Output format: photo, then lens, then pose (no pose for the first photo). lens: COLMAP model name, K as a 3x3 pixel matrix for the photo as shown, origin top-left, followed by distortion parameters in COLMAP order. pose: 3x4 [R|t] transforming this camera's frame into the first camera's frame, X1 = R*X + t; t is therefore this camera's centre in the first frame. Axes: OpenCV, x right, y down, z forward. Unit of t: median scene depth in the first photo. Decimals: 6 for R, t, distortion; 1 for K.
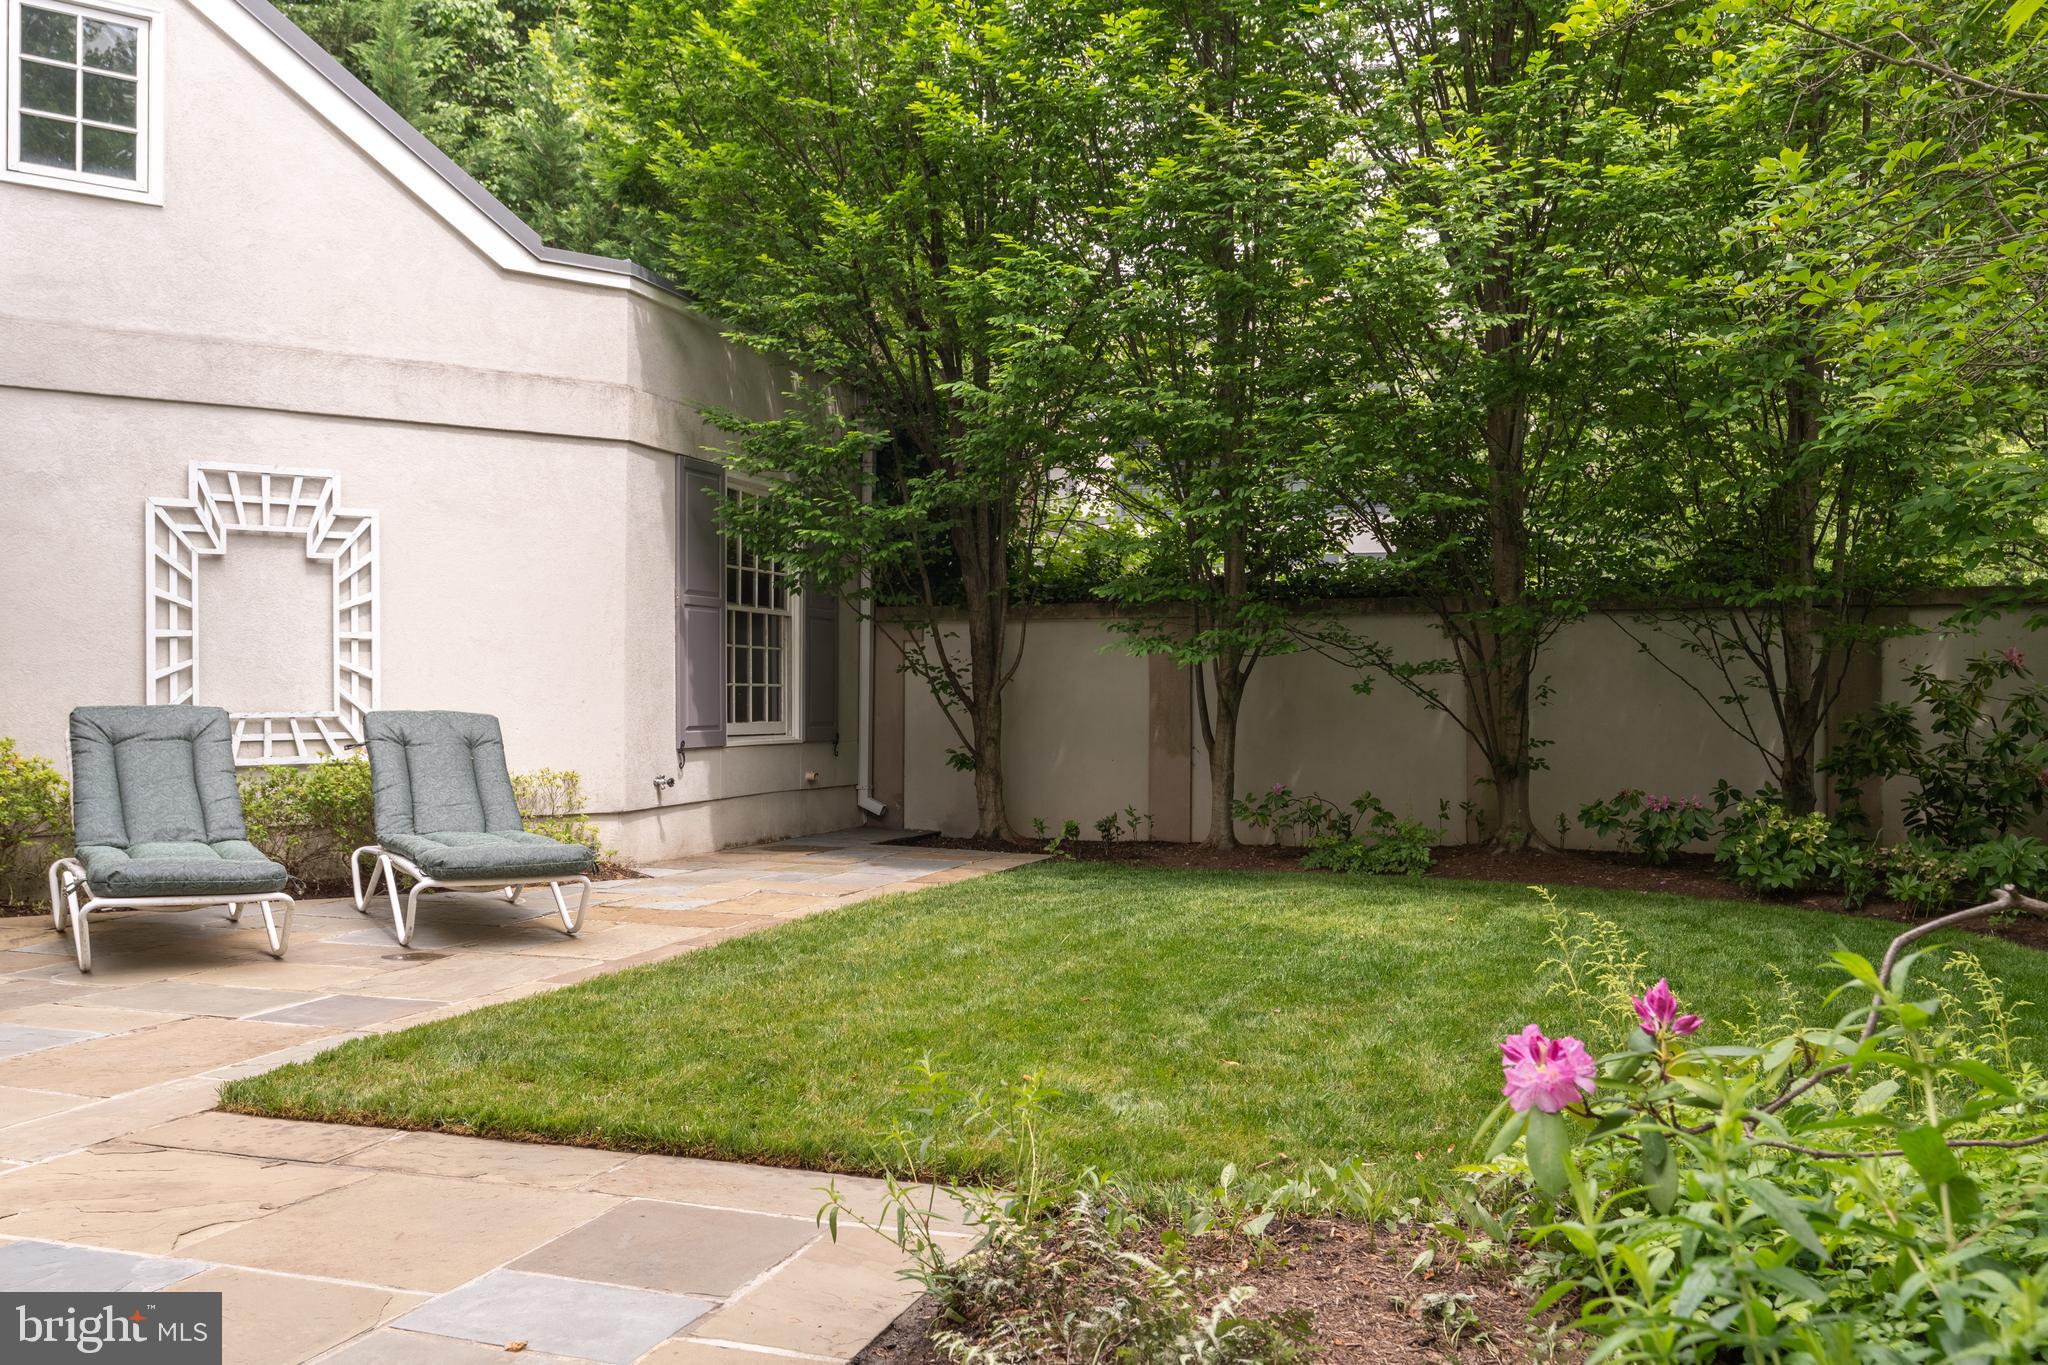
lens RADIAL K [[1711.6, 0, 1024.2], [0, 1711.6, 682.1], [0, 0, 1]] dist [-0.010832, -0.001821]
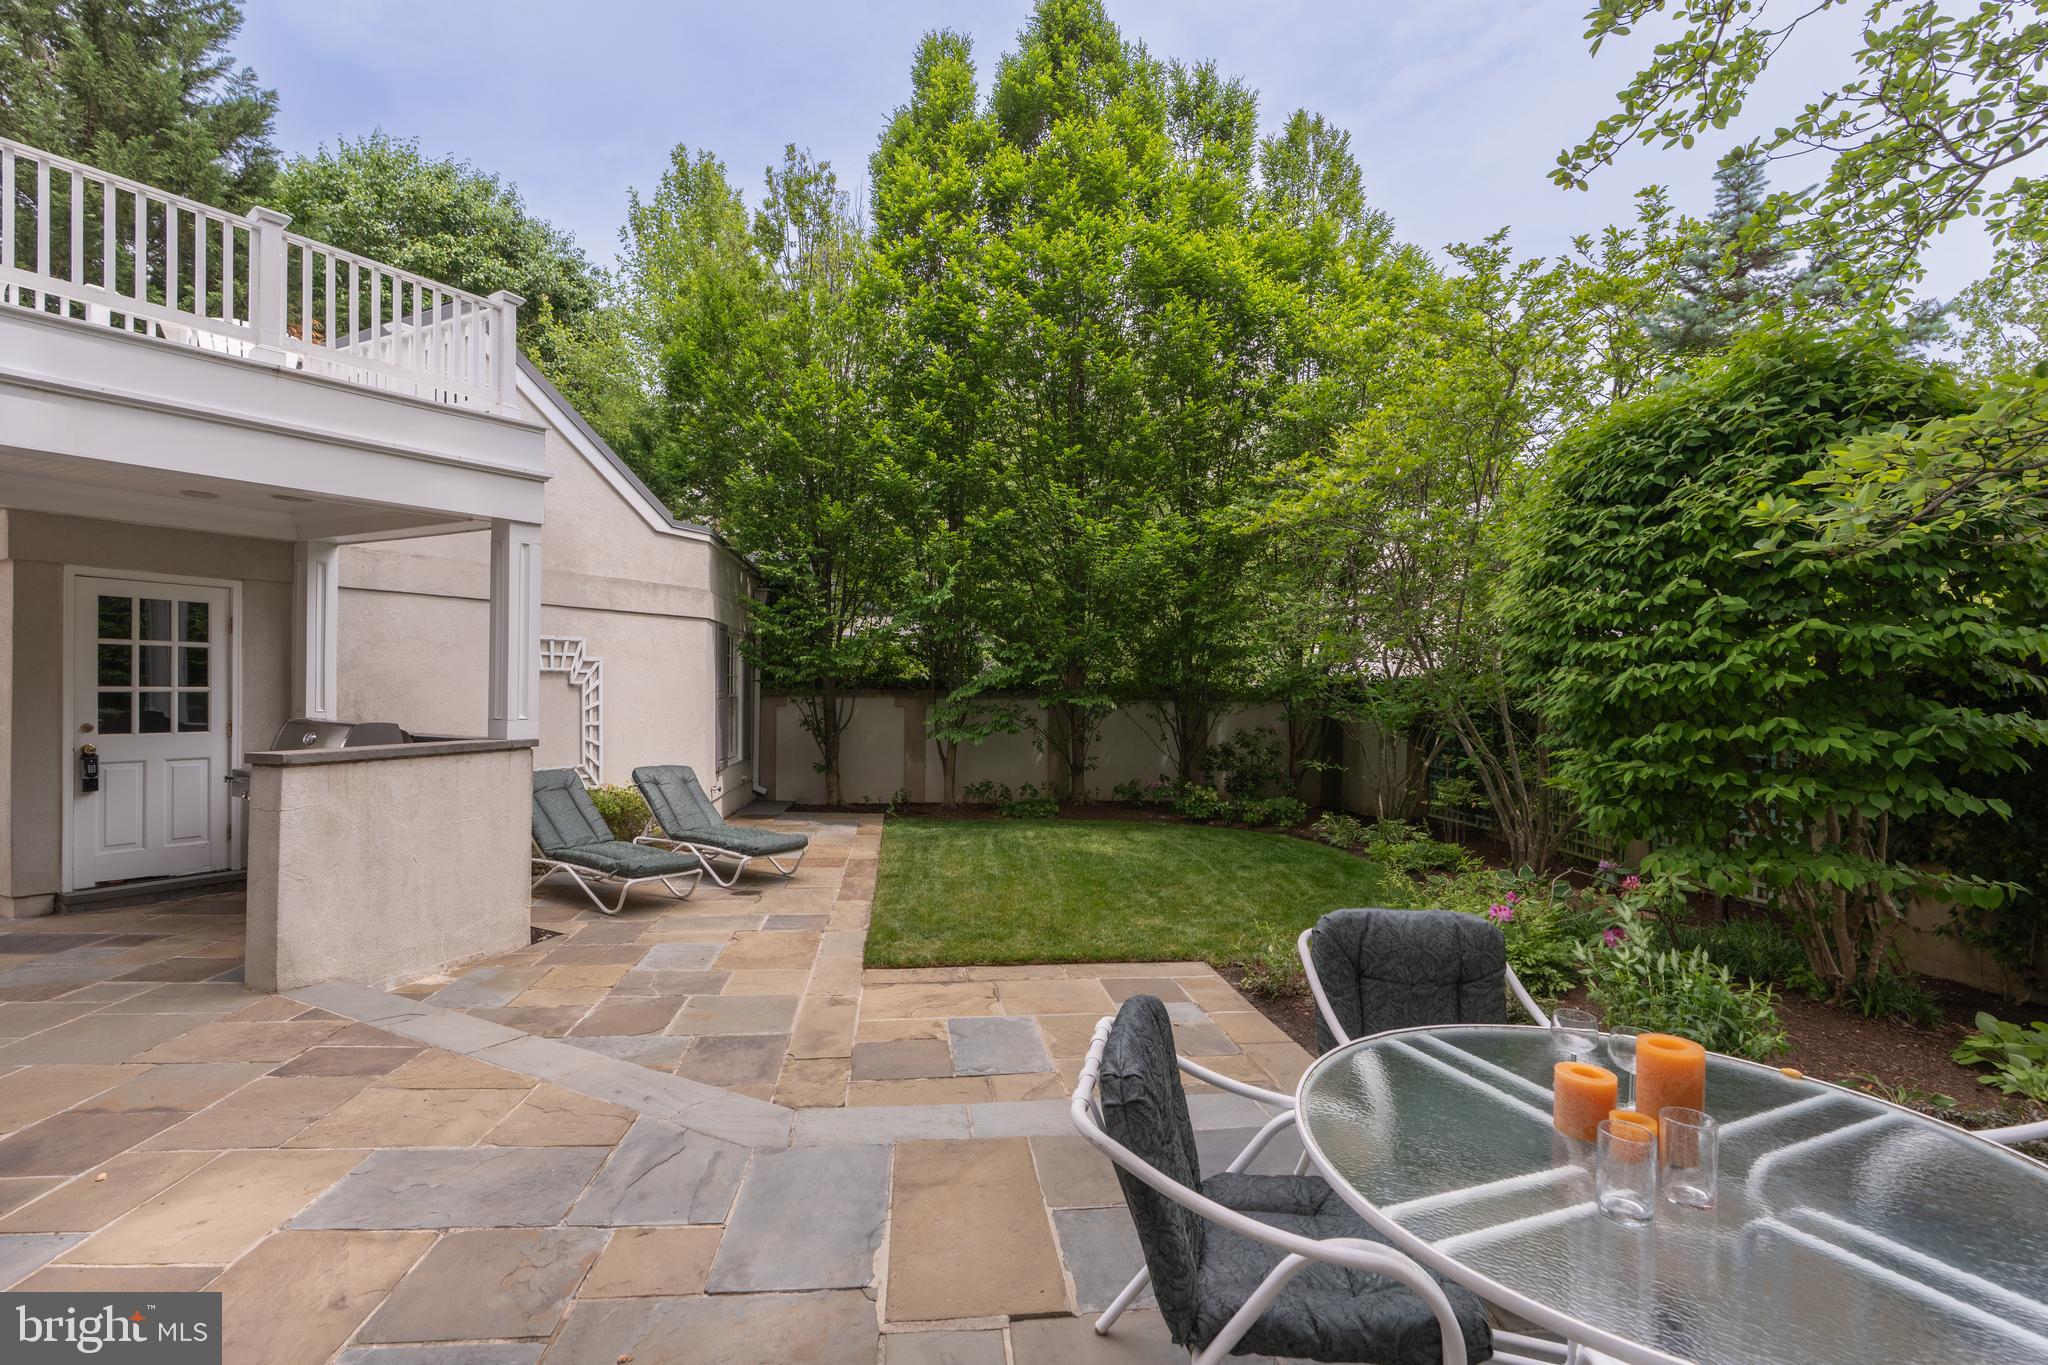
lens RADIAL K [[943.7, 0, 1022.6], [0, 943.7, 691.6], [0, 0, 1]] dist [0.001278, -0.000004]
pose [[0.906721, 0.008201, 0.421652, -0.398438], [-0.012934, 0.999881, 0.008365, -0.077801], [-0.421533, -0.013039, 0.906719, -0.156991]]
